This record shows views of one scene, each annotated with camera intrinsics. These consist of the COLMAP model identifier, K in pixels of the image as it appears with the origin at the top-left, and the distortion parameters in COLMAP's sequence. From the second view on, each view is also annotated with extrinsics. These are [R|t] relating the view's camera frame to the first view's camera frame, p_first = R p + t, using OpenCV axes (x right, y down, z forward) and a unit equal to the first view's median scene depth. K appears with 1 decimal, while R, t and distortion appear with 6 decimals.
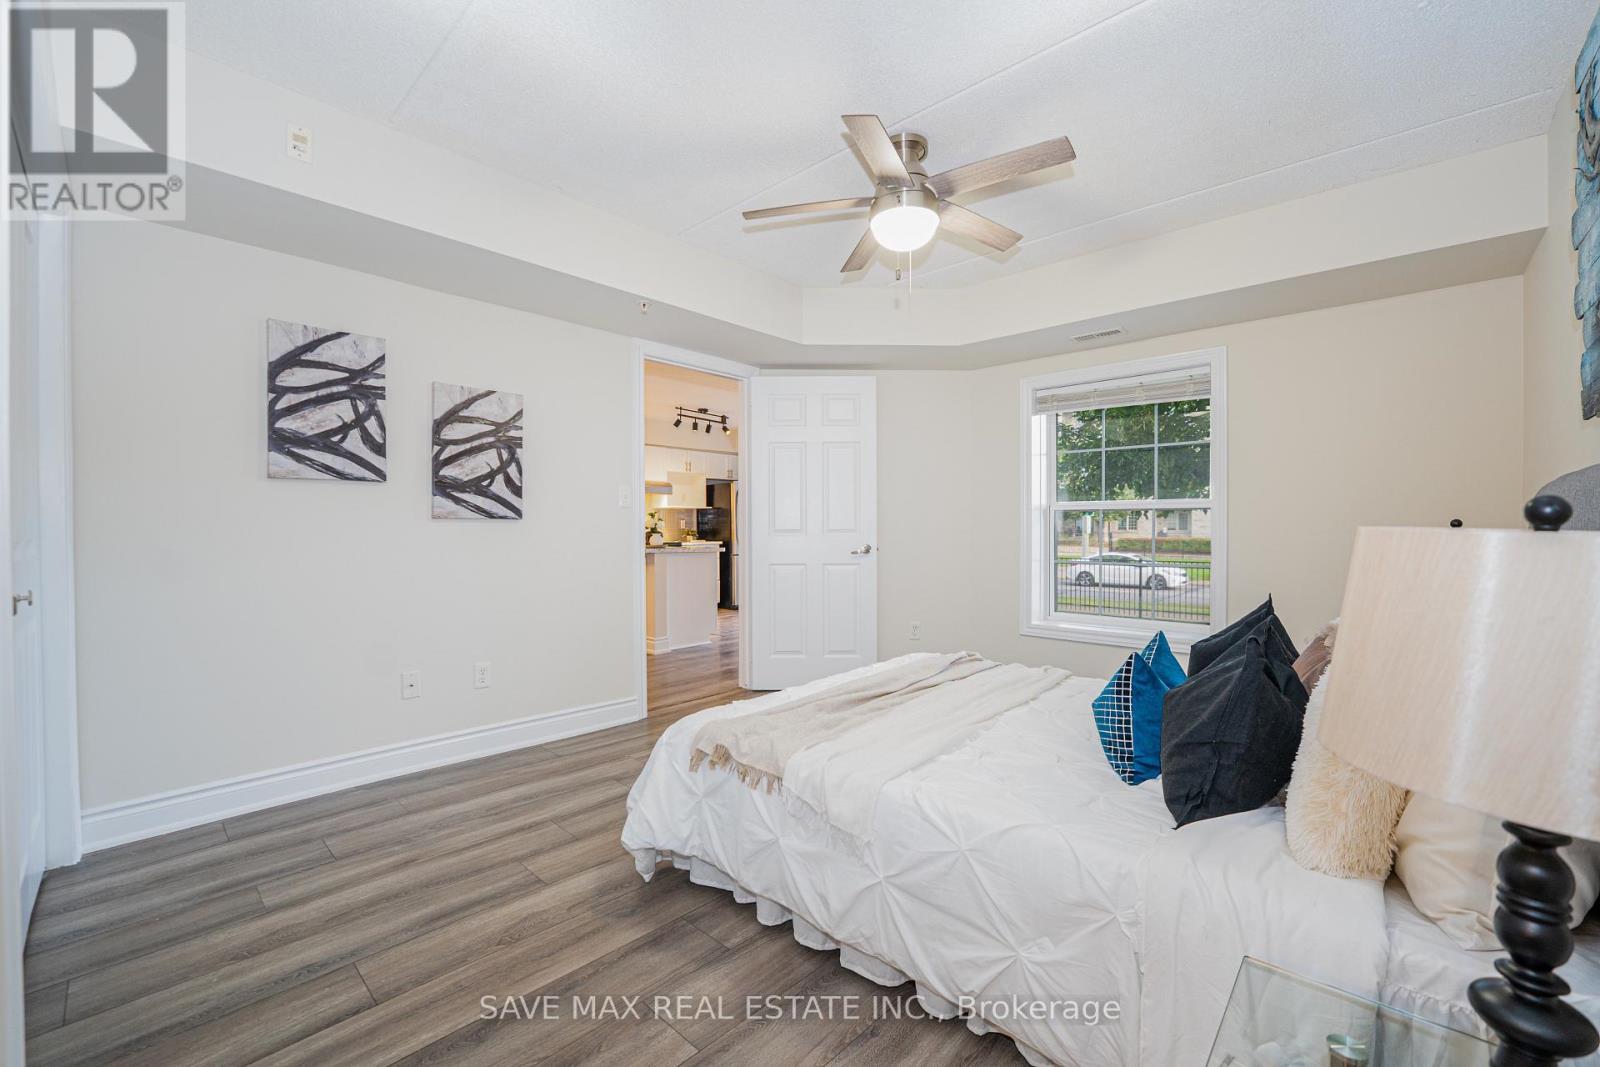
lens RADIAL K [[676.5, 0, 800.0], [0, 676.5, 533.5], [0, 0, 1]] dist [-0.036851, 0.006735]
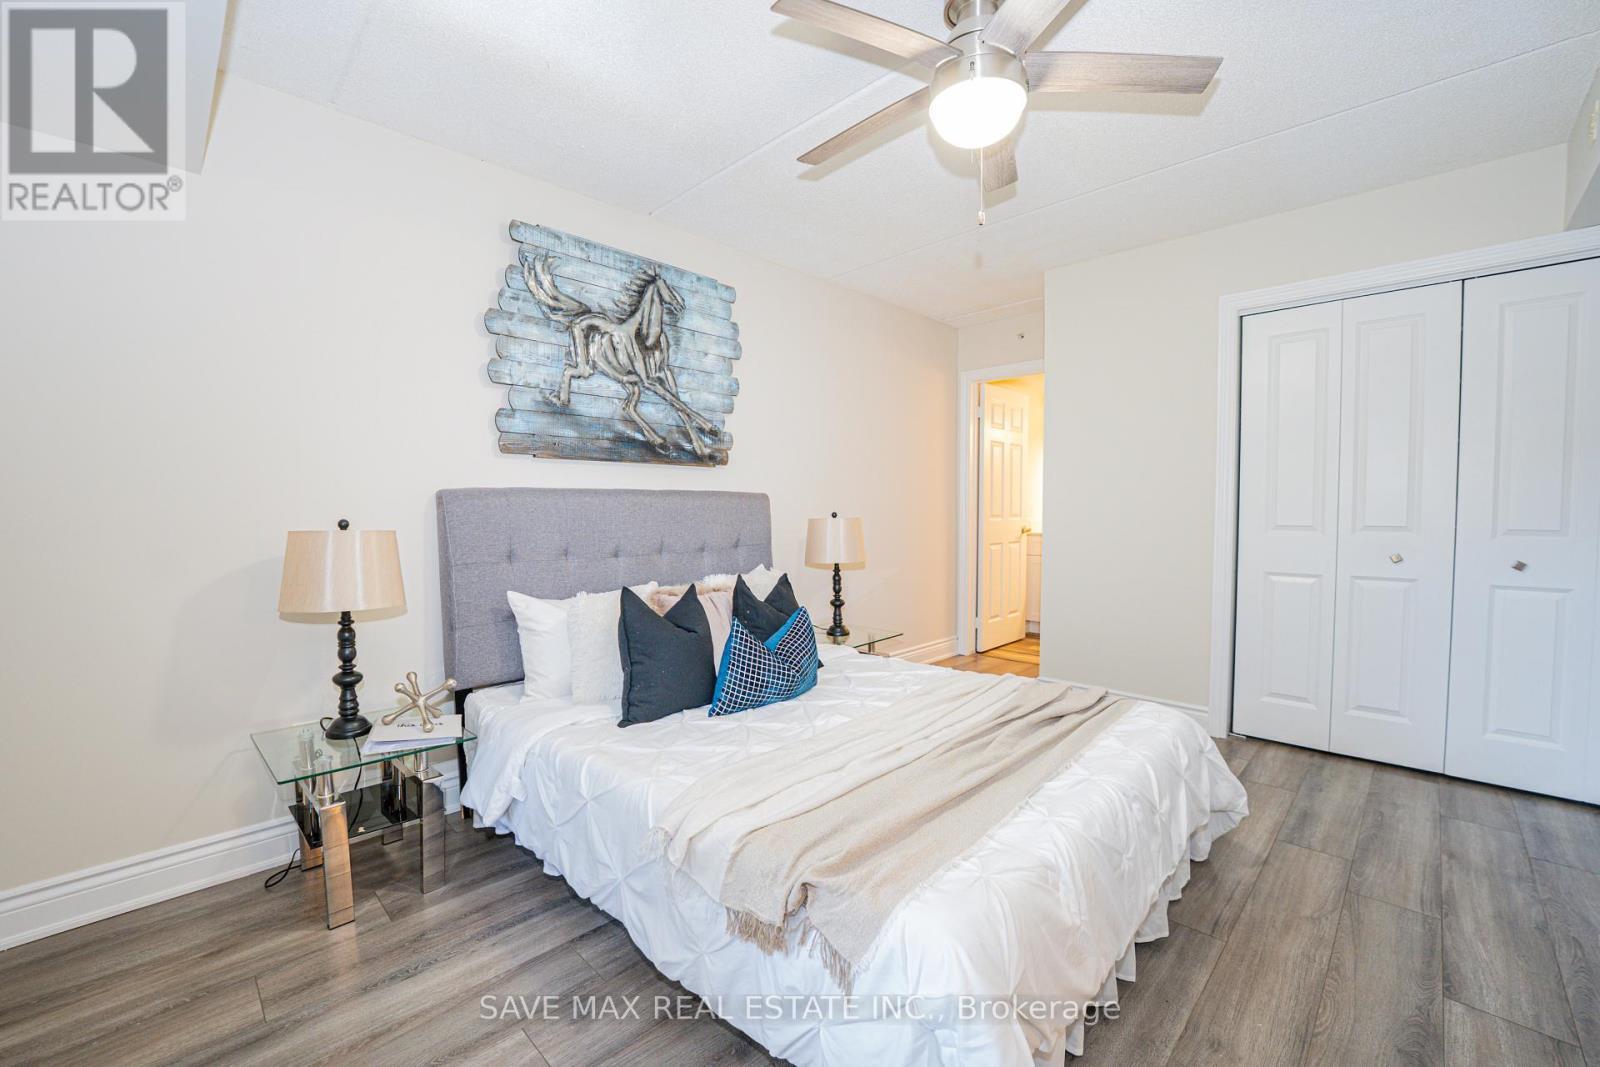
lens RADIAL K [[652.6, 0, 788.2], [0, 652.6, 534.4], [0, 0, 1]] dist [-0.027508, 0.004067]
pose [[-0.998470, -0.000030, 0.055295, 0.263124], [0.002837, 0.998655, 0.051767, -0.034539], [-0.055222, 0.051845, -0.997127, 1.421120]]
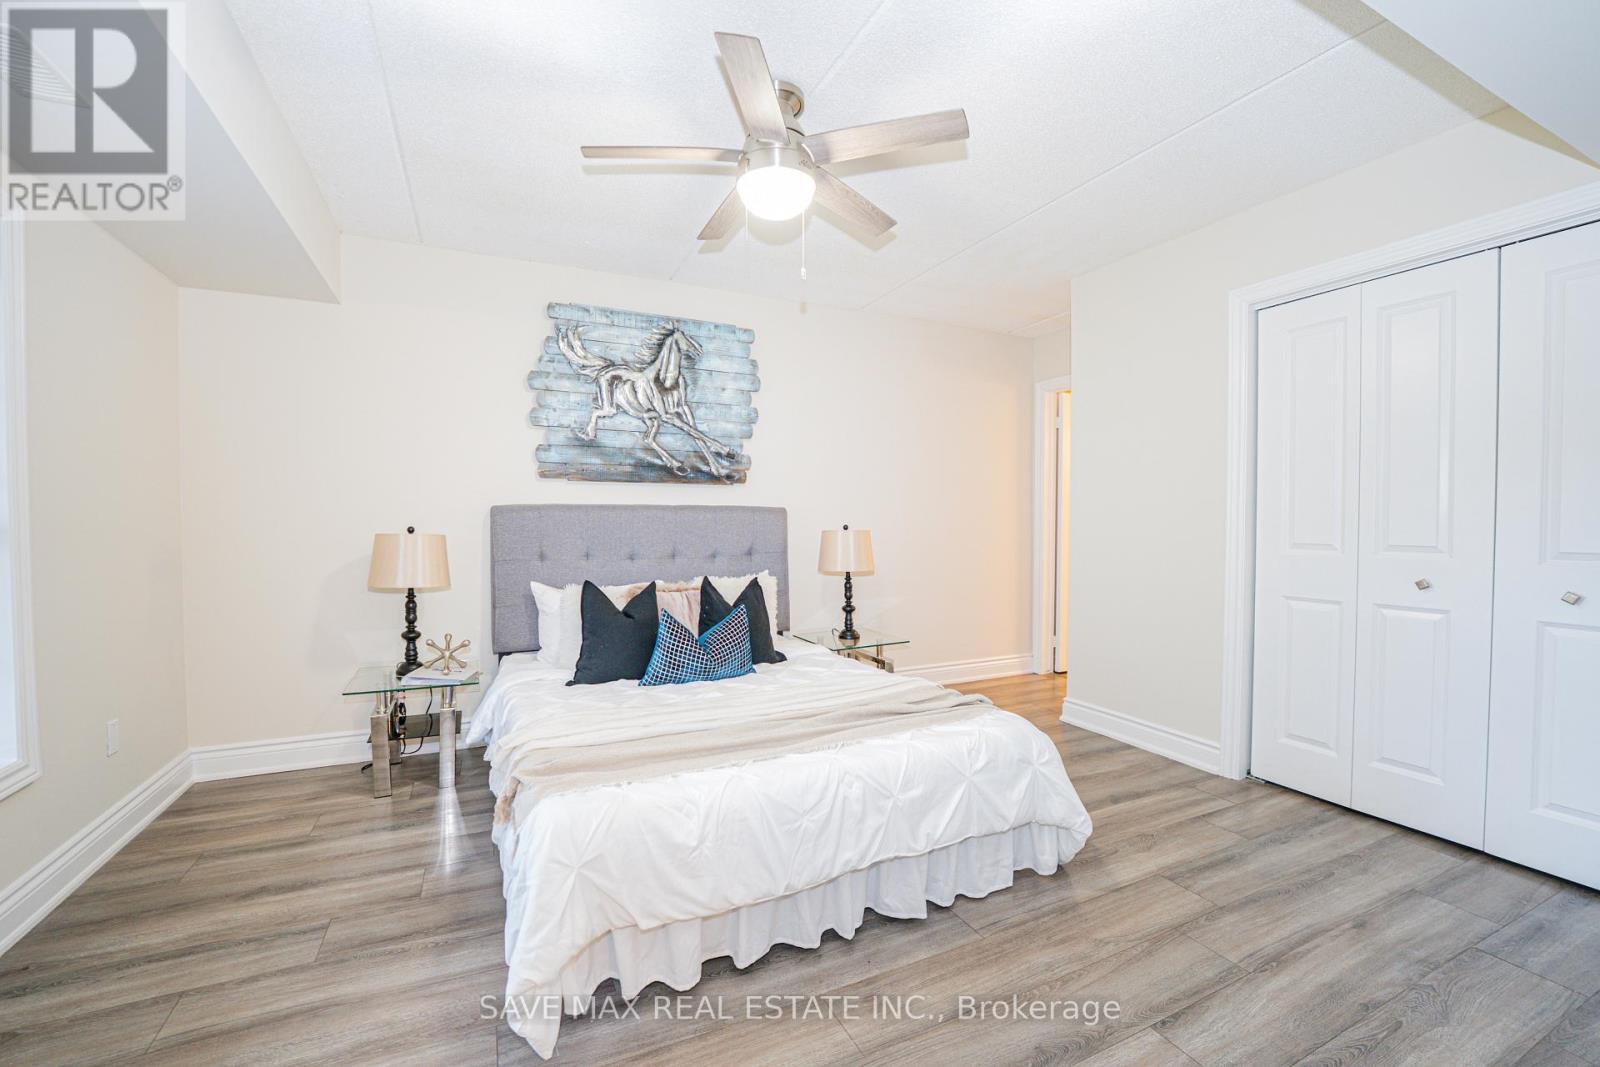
lens RADIAL K [[652.6, 0, 788.2], [0, 652.6, 534.4], [0, 0, 1]] dist [-0.027508, 0.004067]
pose [[-0.919821, -0.011032, 0.392184, -0.156272], [0.001223, 0.999519, 0.030985, -0.034584], [-0.392337, 0.028980, -0.919365, 1.461658]]
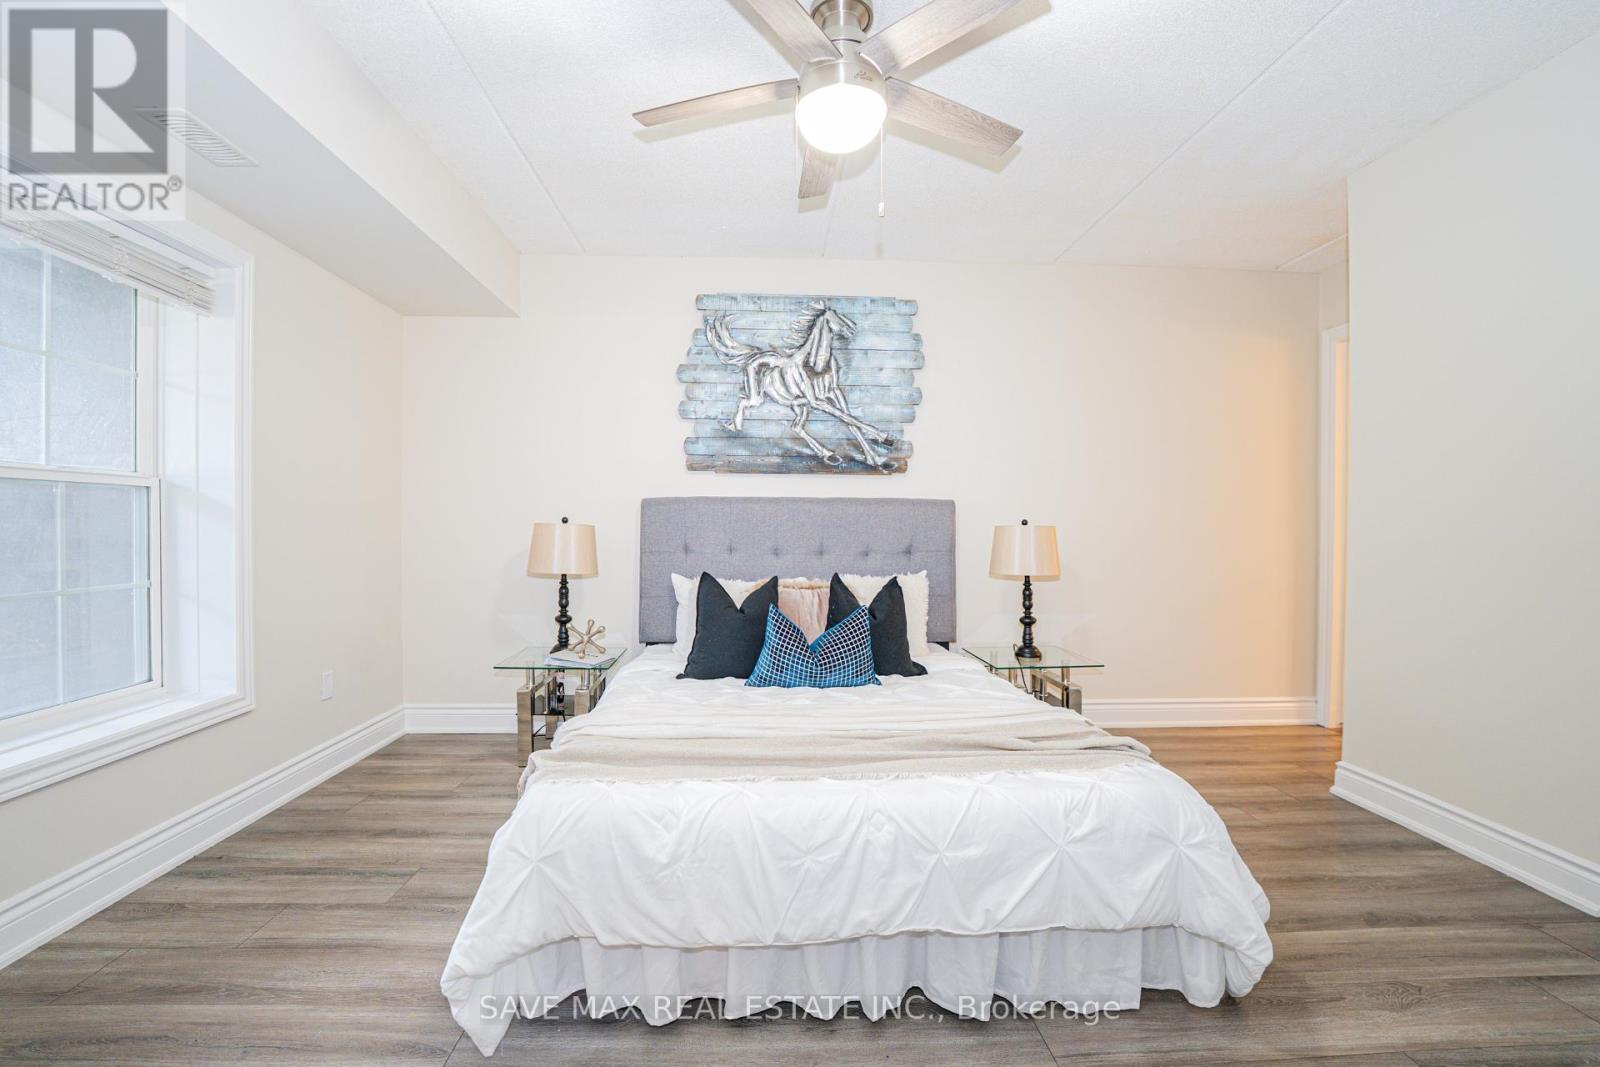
lens RADIAL K [[677.8, 0, 783.8], [0, 677.8, 532.3], [0, 0, 1]] dist [-0.025759, 0.000820]
pose [[-0.696638, -0.011683, 0.717327, -0.277569], [-0.000817, 0.999880, 0.015492, -0.009350], [-0.717422, 0.010206, -0.696564, 1.291468]]
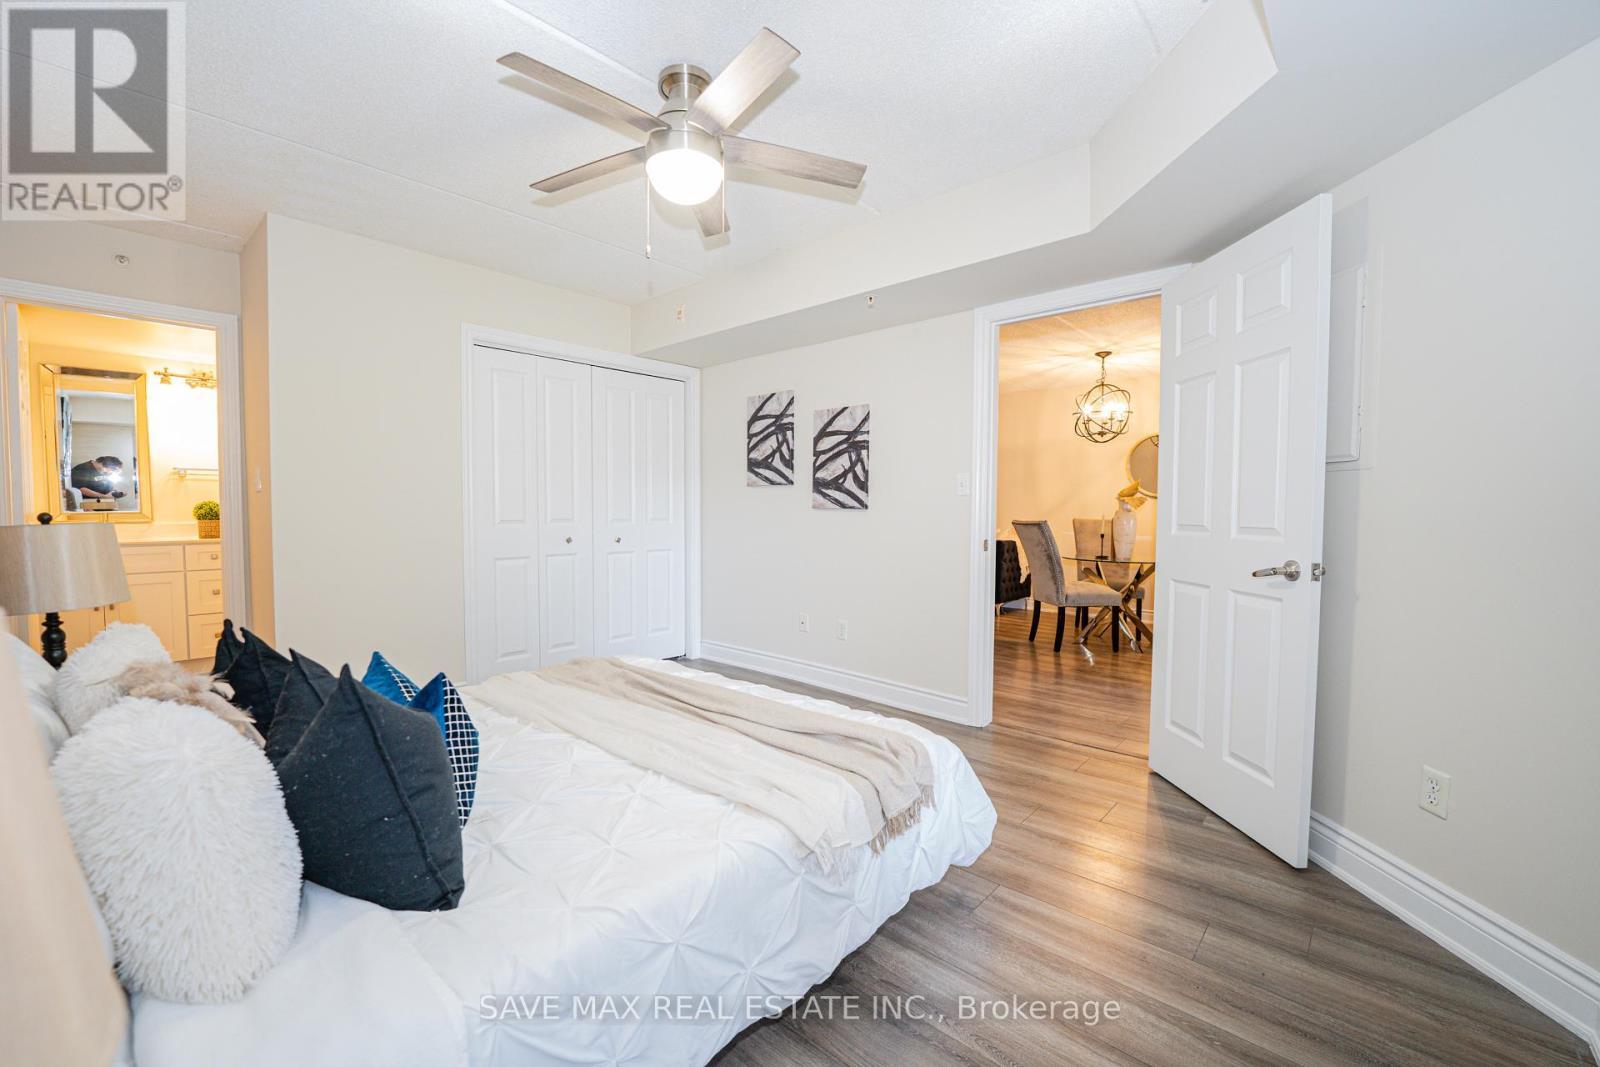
lens RADIAL K [[666.0, 0, 771.9], [0, 666.0, 535.2], [0, 0, 1]] dist [-0.034188, 0.004469]
pose [[-0.035201, 0.043591, -0.998429, 0.838434], [-0.010933, 0.998972, 0.044000, -0.026948], [0.999320, 0.012464, -0.034689, 0.945762]]
